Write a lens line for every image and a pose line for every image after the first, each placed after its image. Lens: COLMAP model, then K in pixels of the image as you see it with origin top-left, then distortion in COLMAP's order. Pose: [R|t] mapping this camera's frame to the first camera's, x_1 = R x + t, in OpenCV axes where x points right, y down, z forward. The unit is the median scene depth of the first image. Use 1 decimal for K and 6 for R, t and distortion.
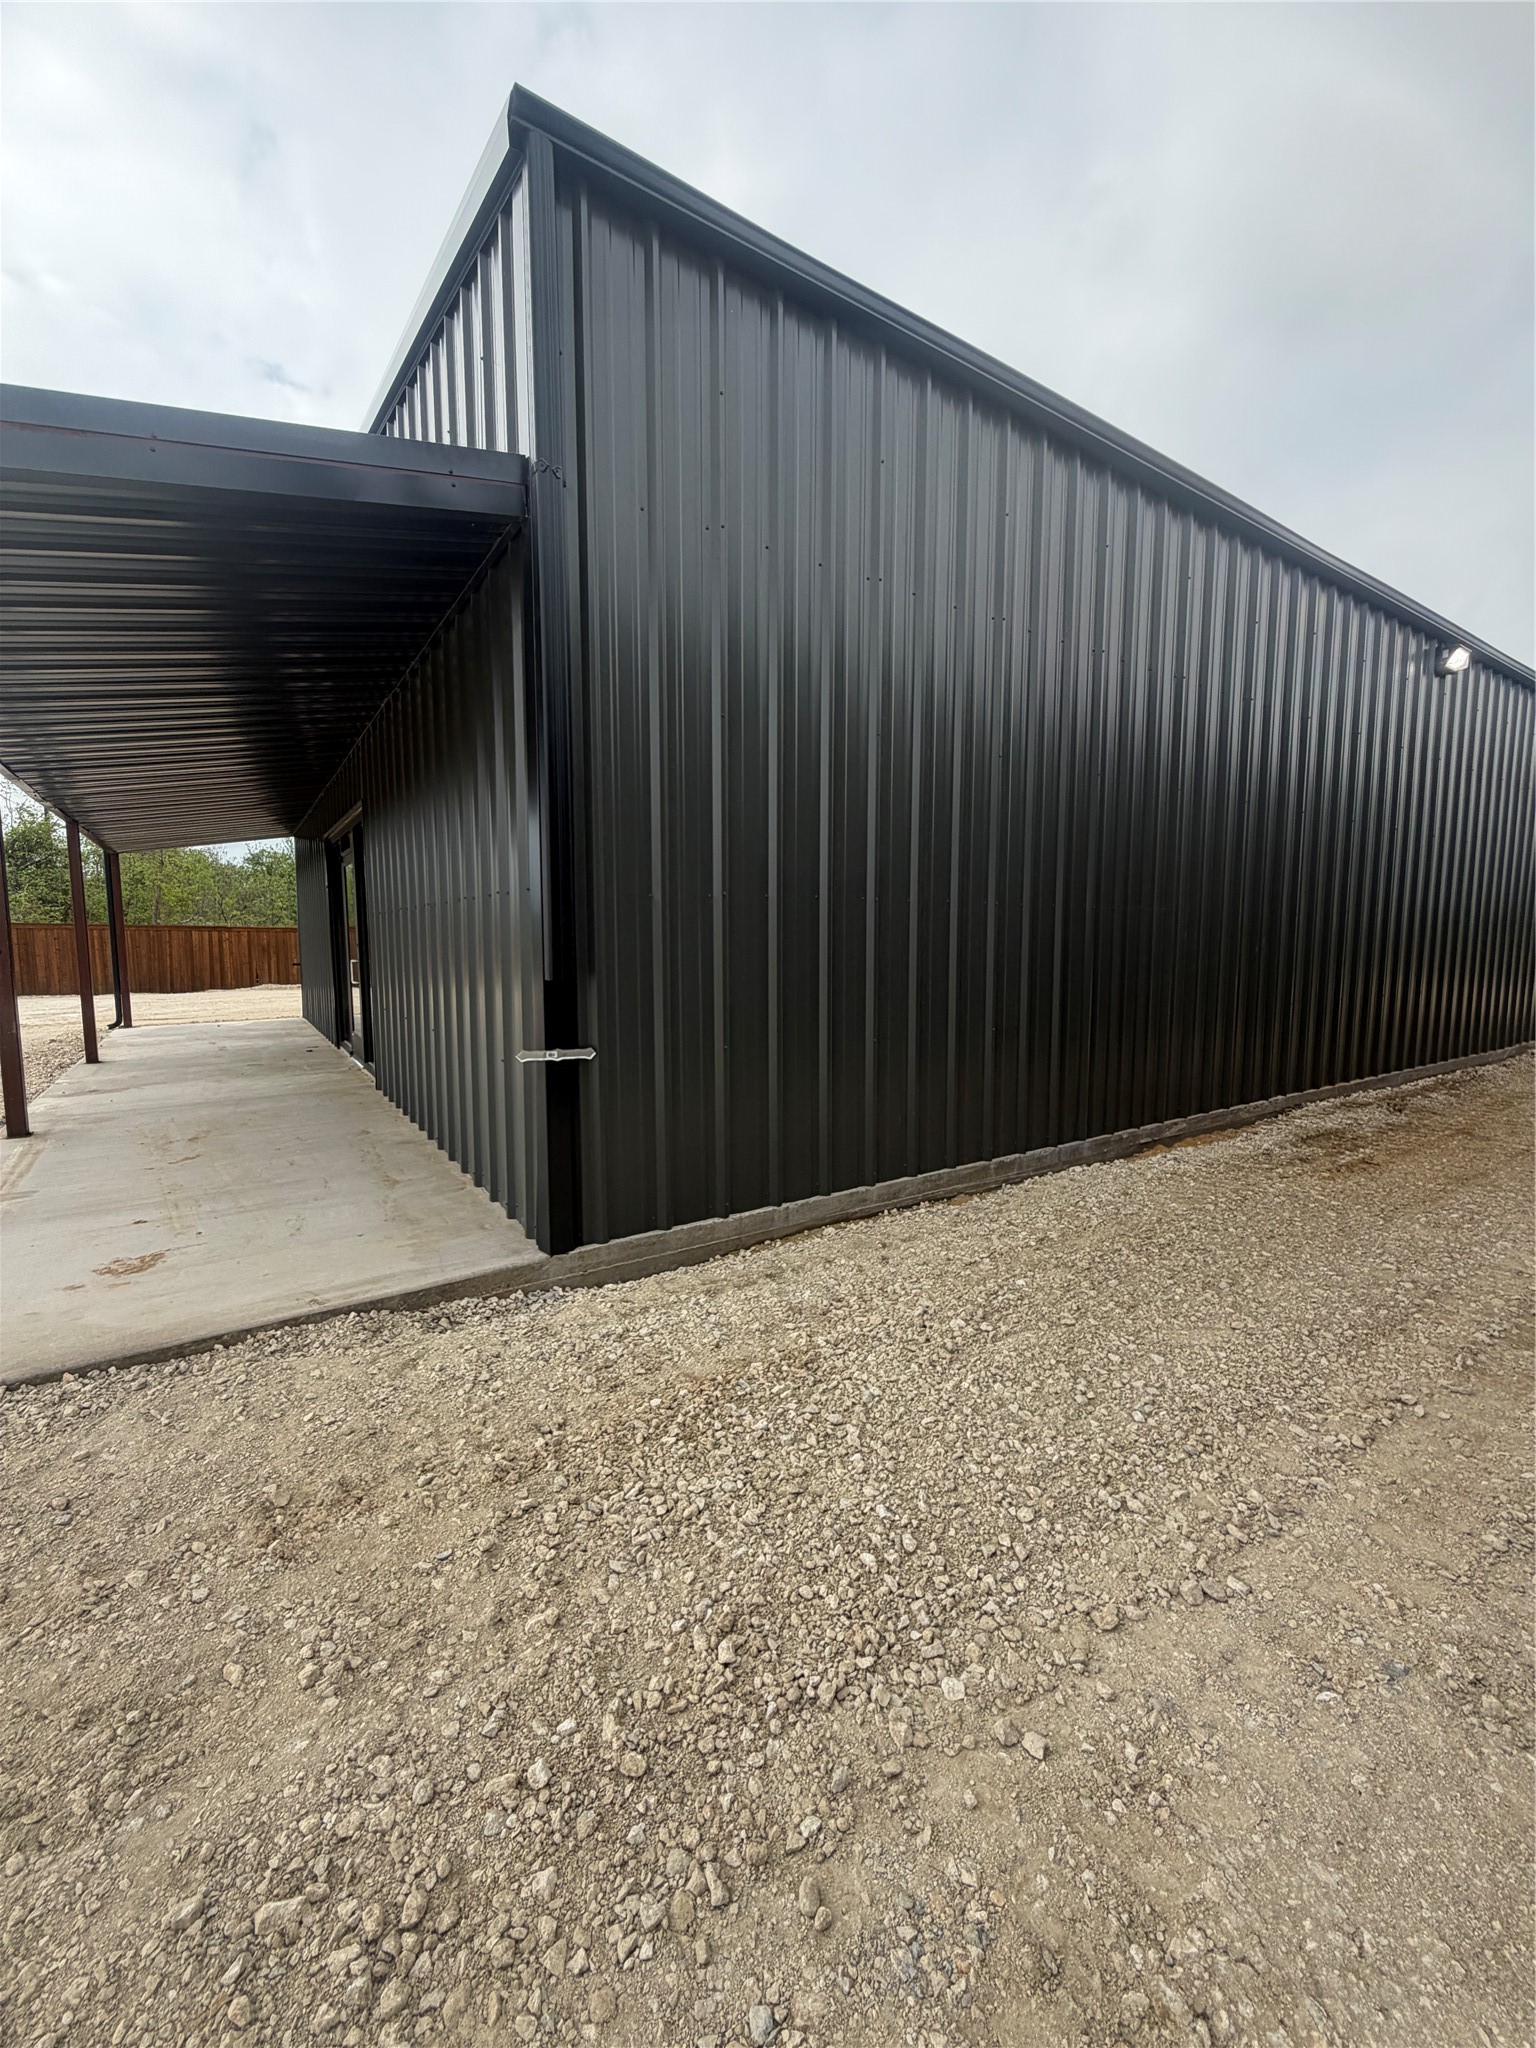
lens RADIAL K [[820.0, 0, 769.2], [0, 820.0, 1020.9], [0, 0, 1]] dist [0.000586, -0.000100]
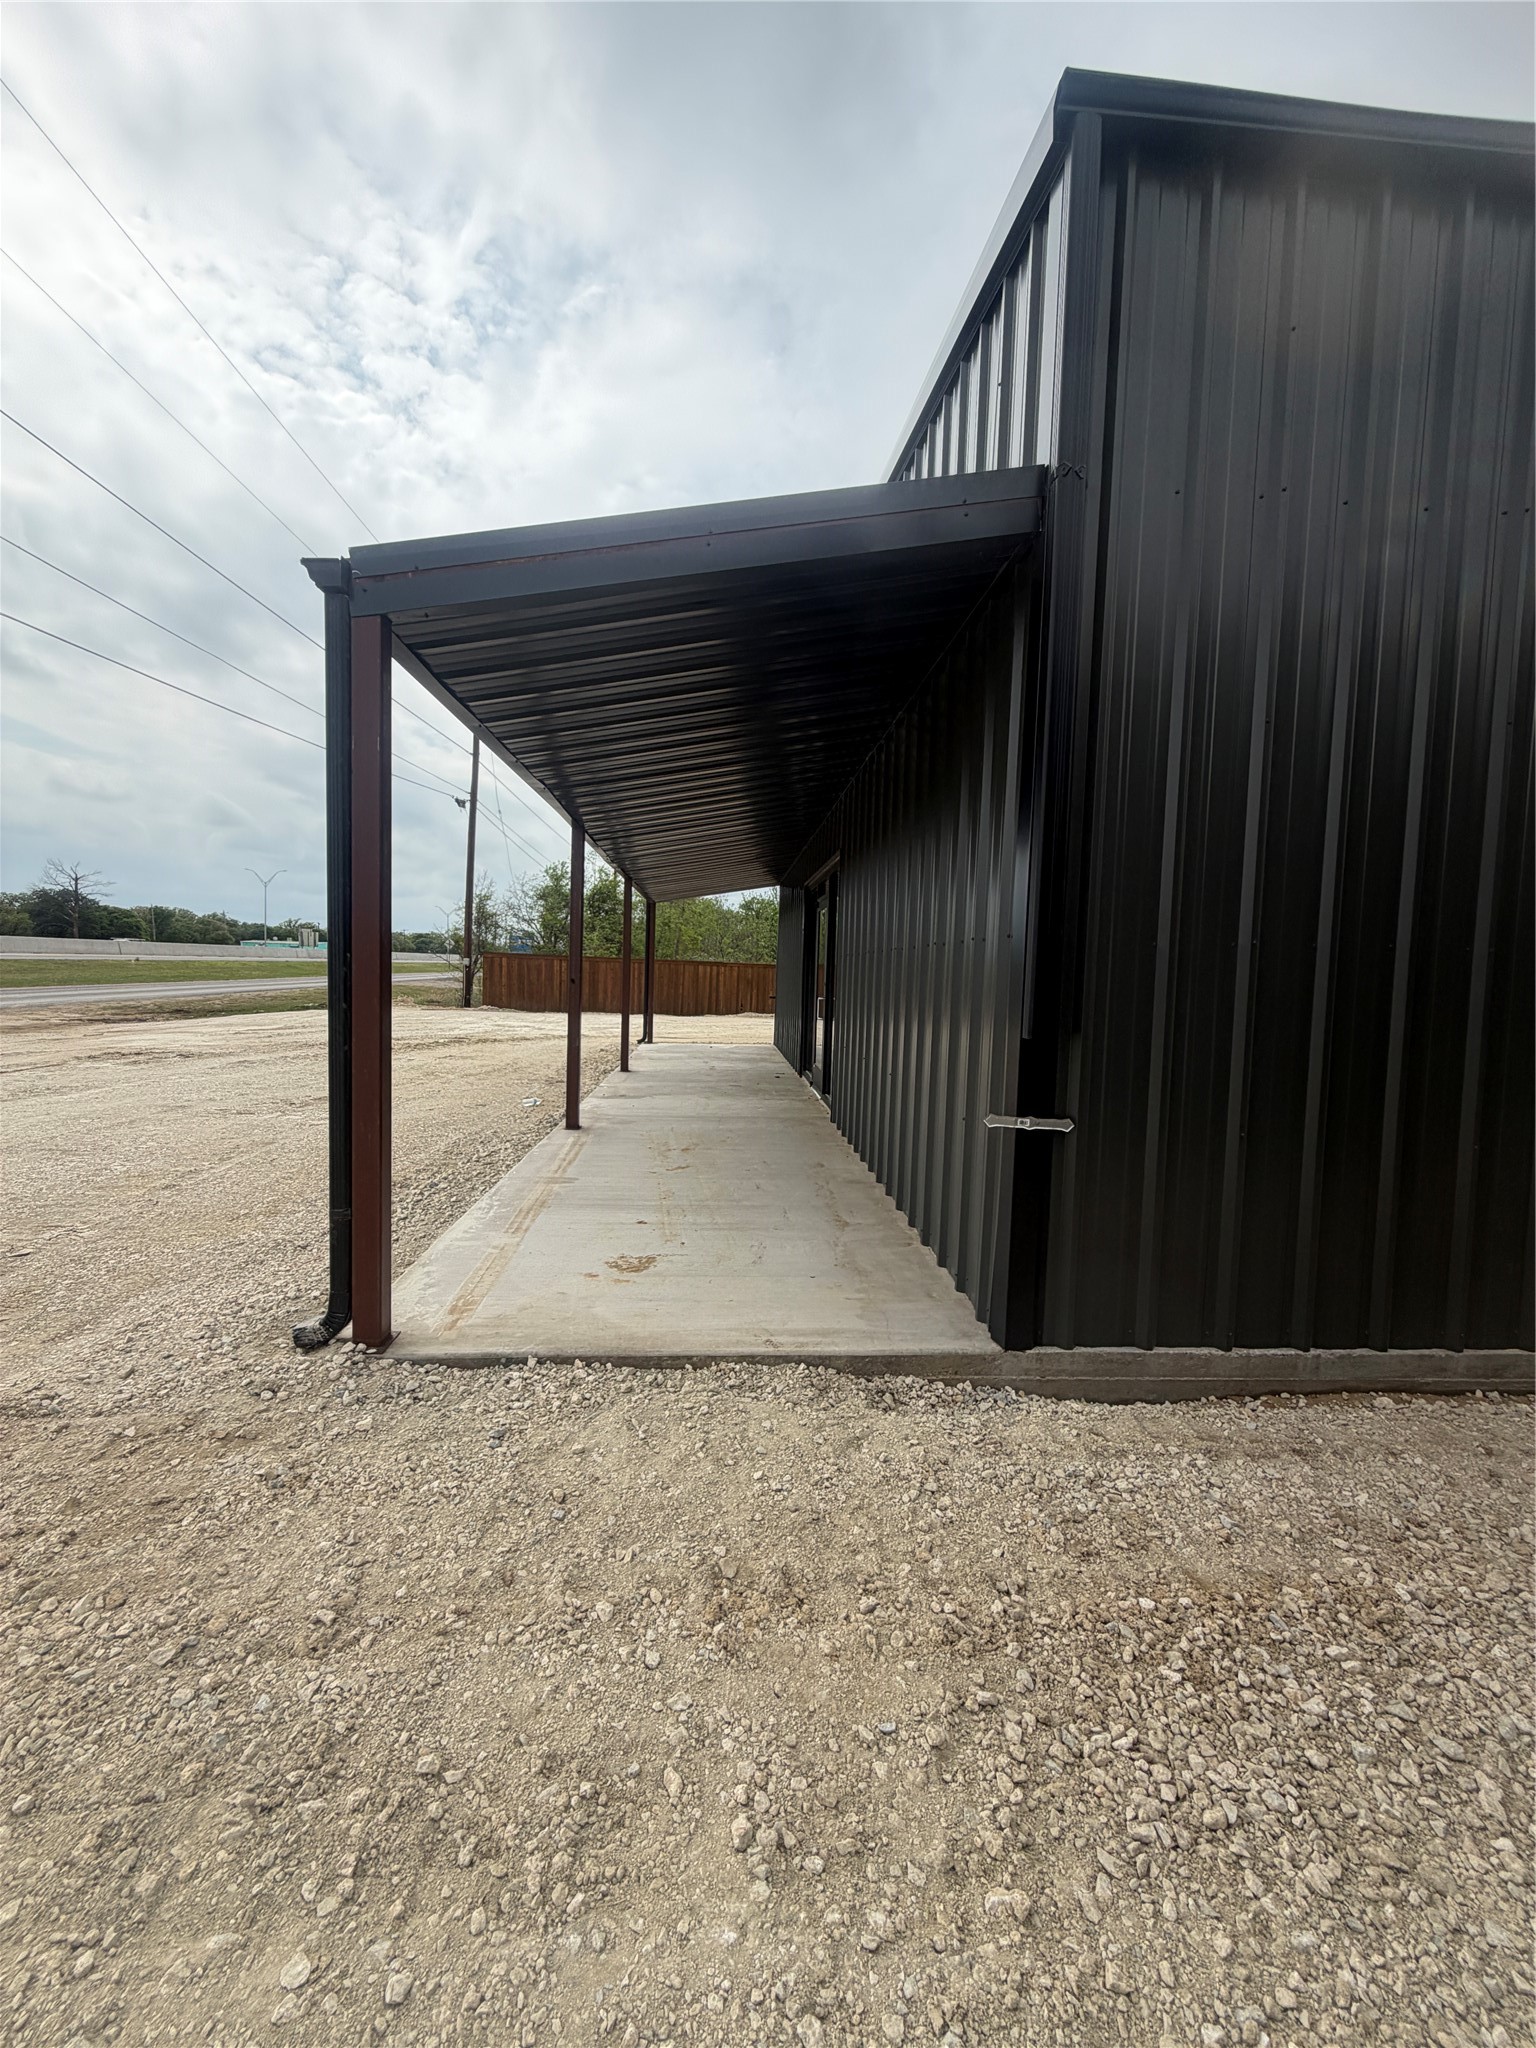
lens RADIAL K [[820.0, 0, 768.7], [0, 820.0, 1021.6], [0, 0, 1]] dist [0.000586, -0.000100]
pose [[0.864685, 0.056810, -0.499092, -0.074409], [-0.081144, 0.996332, -0.027175, -0.022979], [0.495717, 0.063996, 0.866123, 0.100099]]
